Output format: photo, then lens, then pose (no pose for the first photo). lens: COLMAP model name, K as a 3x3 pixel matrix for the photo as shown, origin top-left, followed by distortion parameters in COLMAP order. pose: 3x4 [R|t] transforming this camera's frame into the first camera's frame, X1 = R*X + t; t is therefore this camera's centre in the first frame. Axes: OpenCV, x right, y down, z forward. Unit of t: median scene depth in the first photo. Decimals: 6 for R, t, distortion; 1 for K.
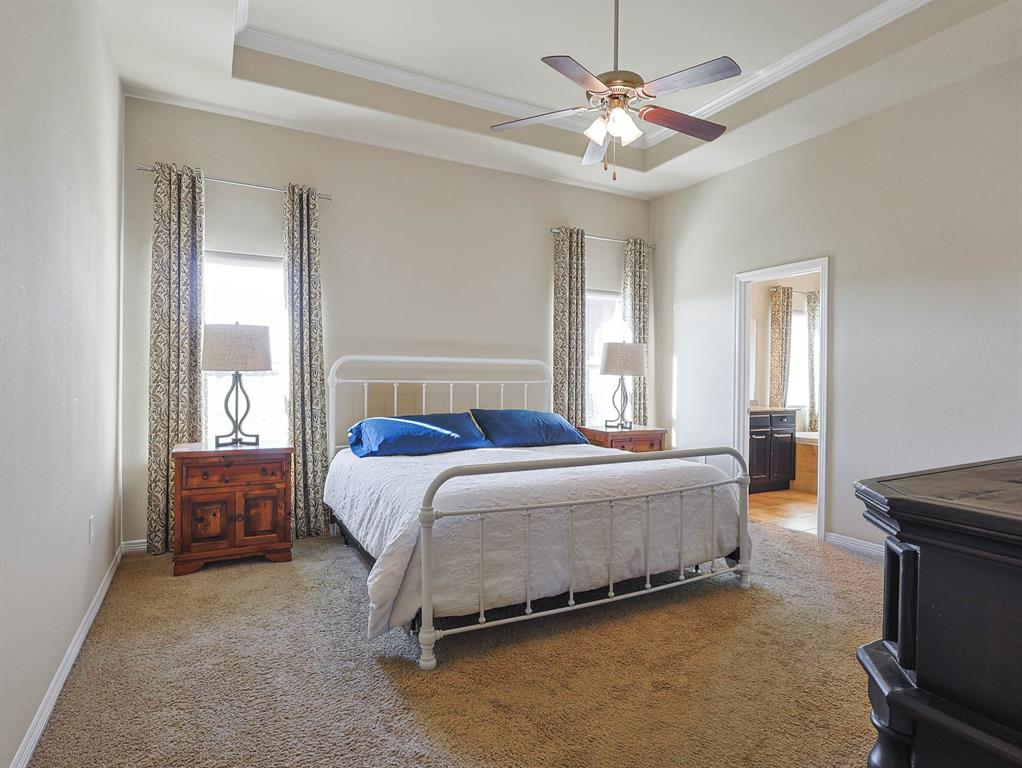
lens RADIAL K [[571.6, 0, 512.0], [0, 571.6, 384.7], [0, 0, 1]] dist [-0.001565, 0.000497]
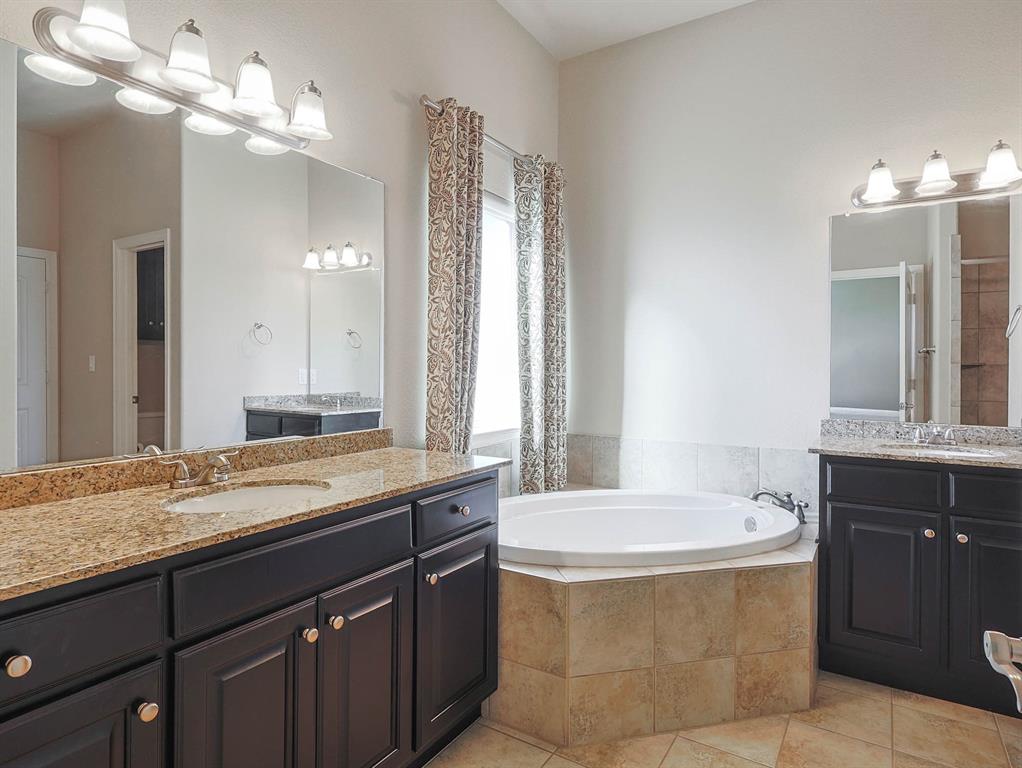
lens RADIAL K [[571.6, 0, 511.5], [0, 571.6, 376.8], [0, 0, 1]] dist [-0.001565, 0.000497]
pose [[0.871085, -0.012004, 0.490986, 0.310764], [0.008907, 0.999923, 0.008645, -0.004698], [-0.491052, -0.003157, 0.871124, 0.641800]]
